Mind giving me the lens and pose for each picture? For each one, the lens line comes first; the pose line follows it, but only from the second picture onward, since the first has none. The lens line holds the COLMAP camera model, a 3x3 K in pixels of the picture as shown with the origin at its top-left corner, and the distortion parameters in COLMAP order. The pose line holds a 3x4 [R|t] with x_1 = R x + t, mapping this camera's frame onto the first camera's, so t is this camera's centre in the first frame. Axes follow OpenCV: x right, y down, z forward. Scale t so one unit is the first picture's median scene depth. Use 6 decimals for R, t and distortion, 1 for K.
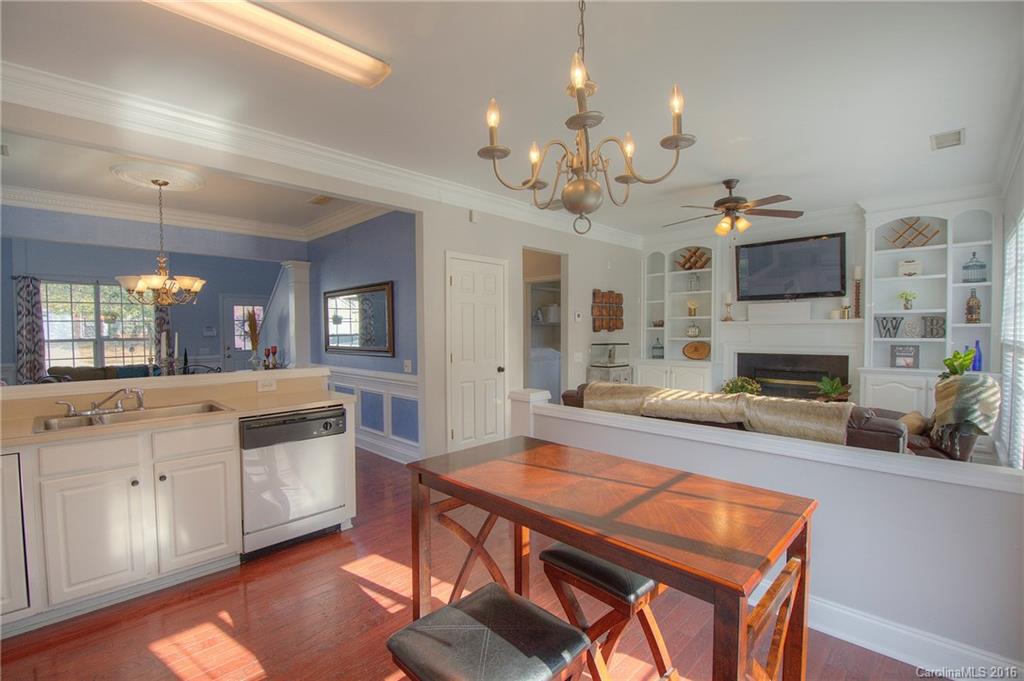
lens RADIAL K [[455.6, 0, 514.8], [0, 455.6, 342.7], [0, 0, 1]] dist [0.005834, -0.013815]
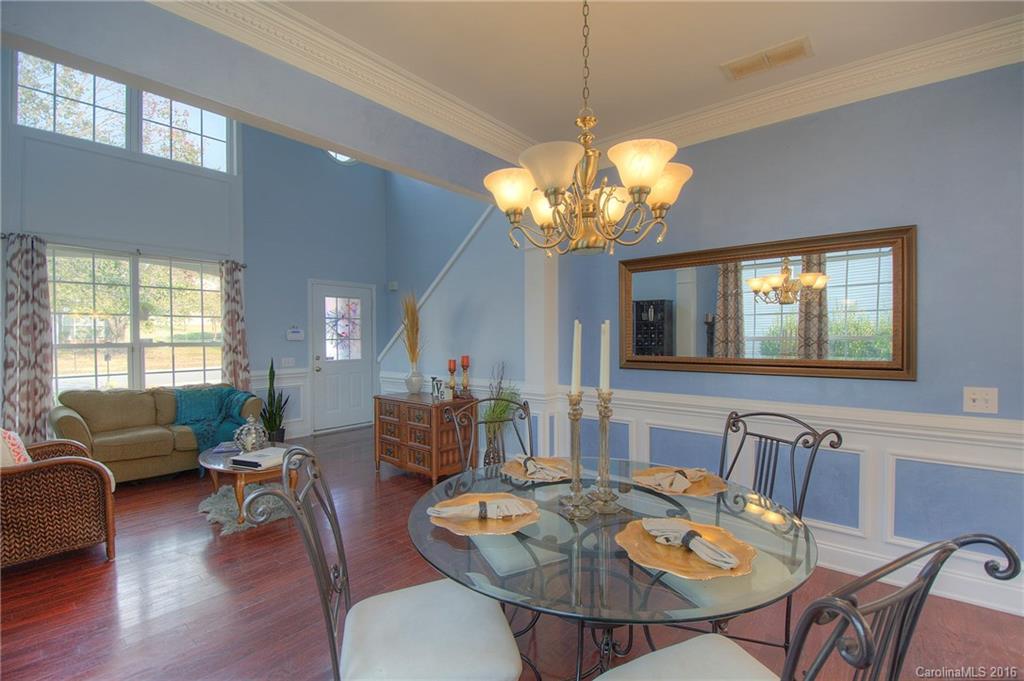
lens RADIAL K [[455.6, 0, 518.9], [0, 455.6, 341.4], [0, 0, 1]] dist [0.005834, -0.013815]
pose [[0.996827, 0.003196, 0.079530, -0.693098], [-0.001617, 0.999800, -0.019919, 0.000778], [-0.079578, 0.019727, 0.996633, 0.524701]]
